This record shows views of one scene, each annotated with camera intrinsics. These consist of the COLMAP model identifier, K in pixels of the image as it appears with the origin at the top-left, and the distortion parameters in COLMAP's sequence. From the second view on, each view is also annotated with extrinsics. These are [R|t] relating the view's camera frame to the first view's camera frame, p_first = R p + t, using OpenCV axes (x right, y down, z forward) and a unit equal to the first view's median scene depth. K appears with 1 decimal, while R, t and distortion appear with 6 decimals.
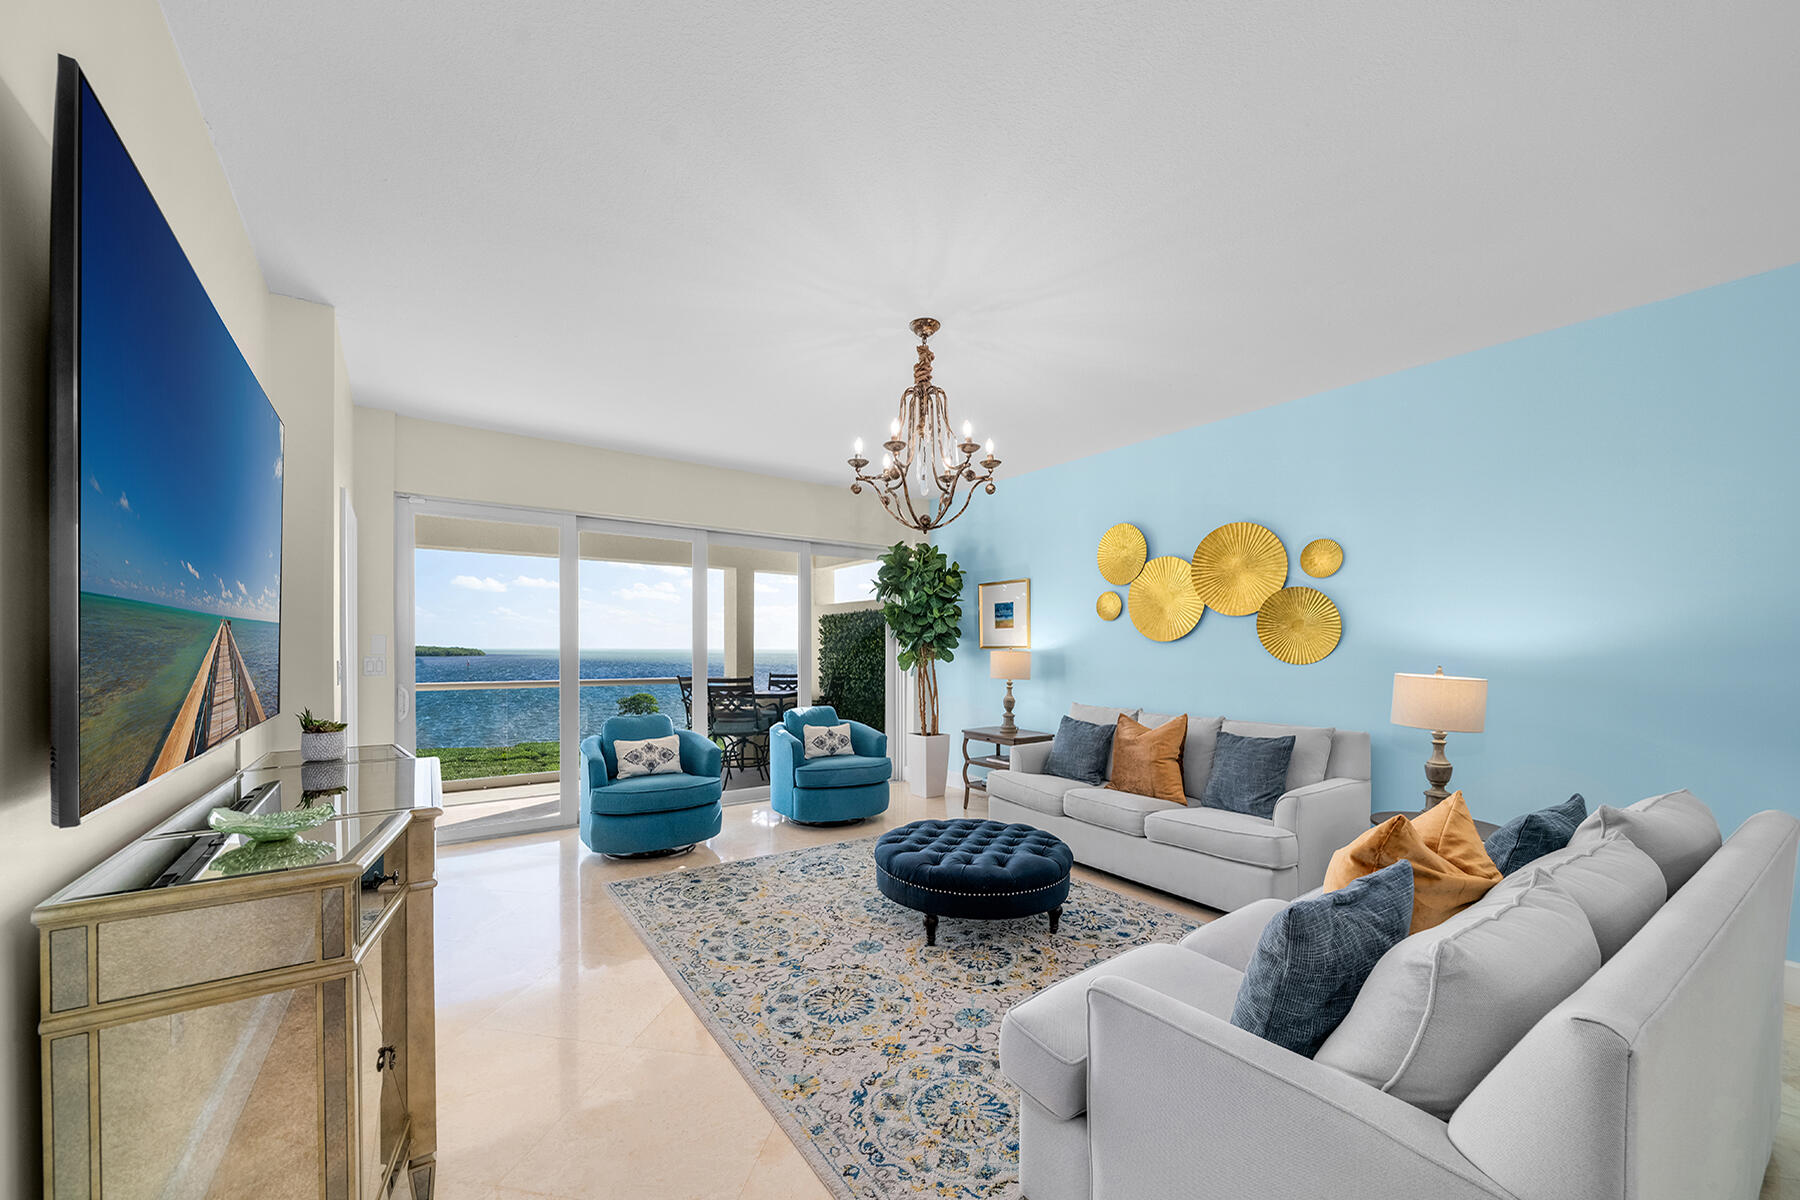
lens RADIAL K [[676.6, 0, 860.9], [0, 676.6, 644.0], [0, 0, 1]] dist [0.001266, 0.000047]
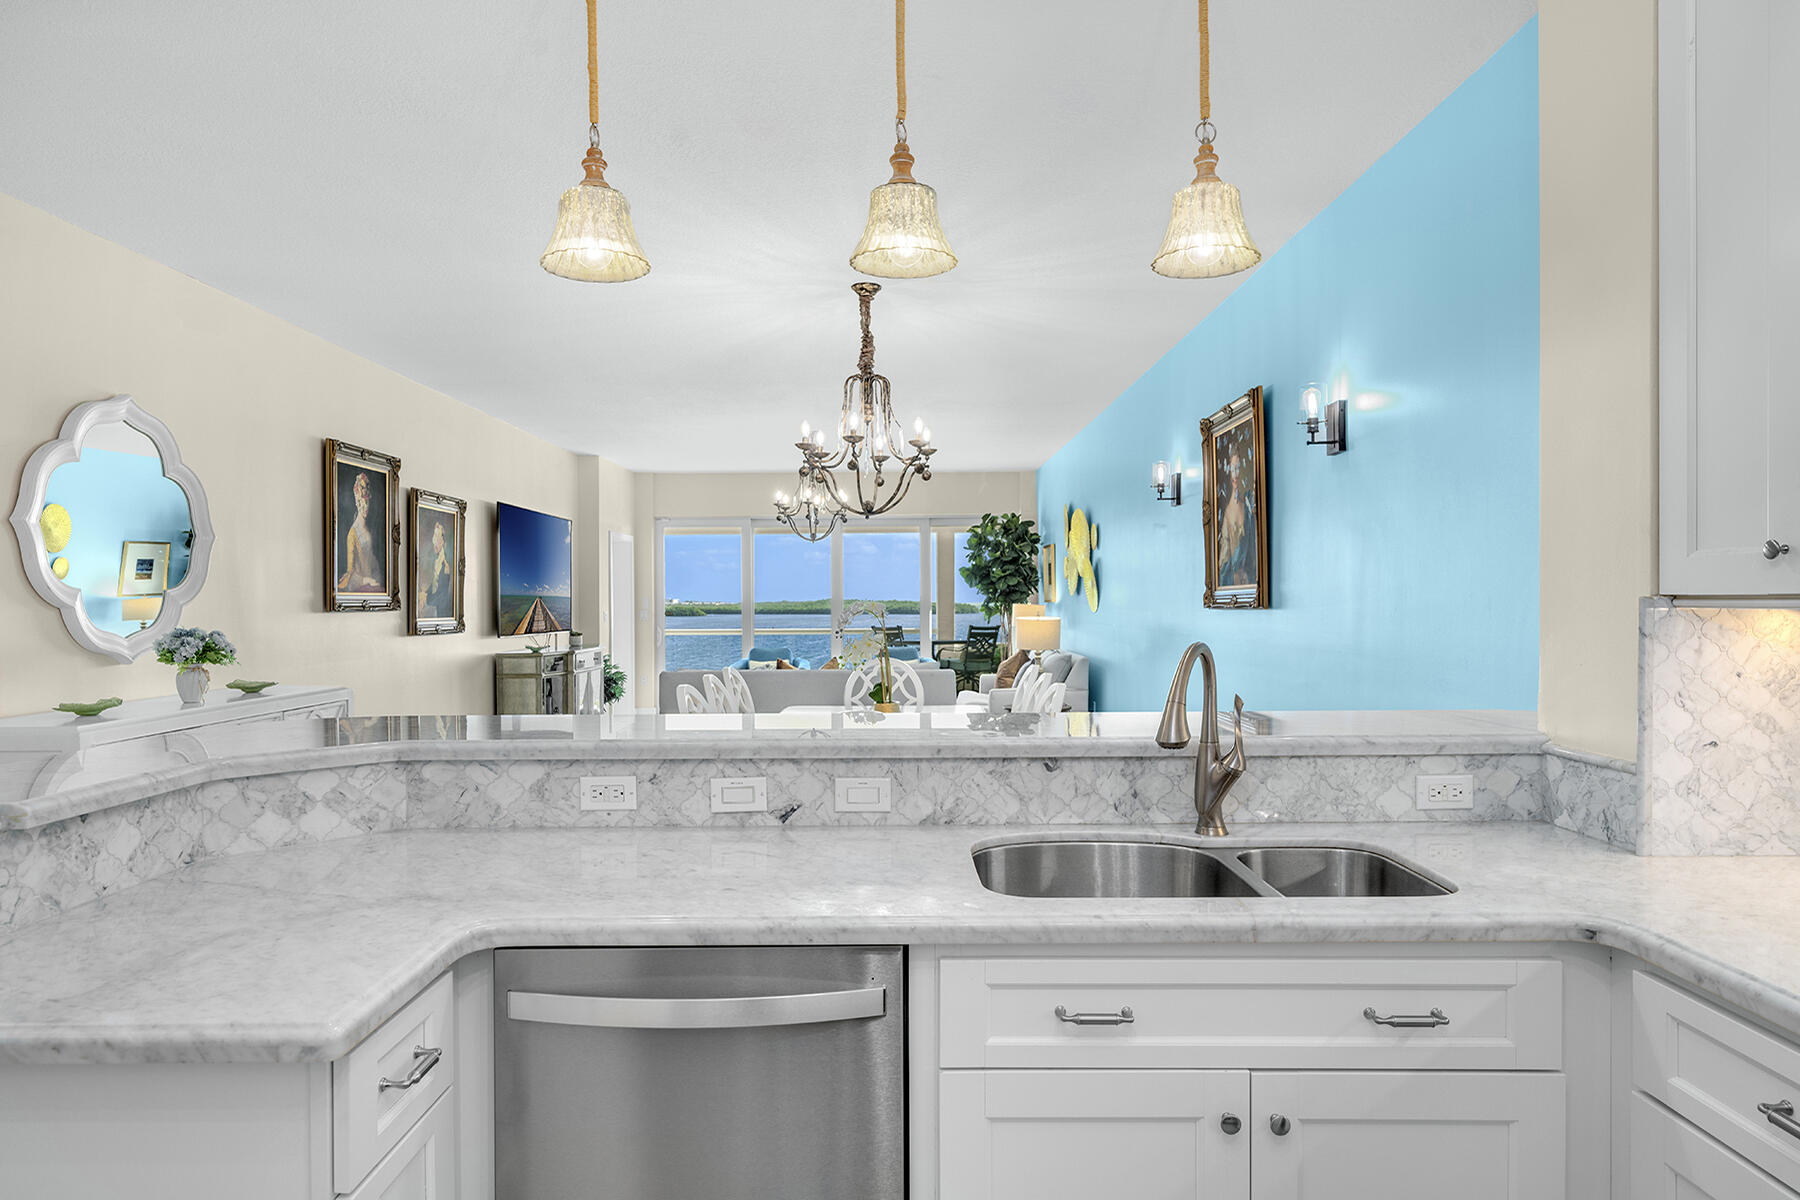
lens RADIAL K [[1067.1, 0, 896.9], [0, 1067.1, 594.1], [0, 0, 1]] dist [-0.000529, -0.000811]
pose [[0.830844, -0.017462, -0.556231, 1.384219], [0.015512, 0.999846, -0.008219, 0.007302], [0.556288, -0.001800, 0.830987, -0.962950]]
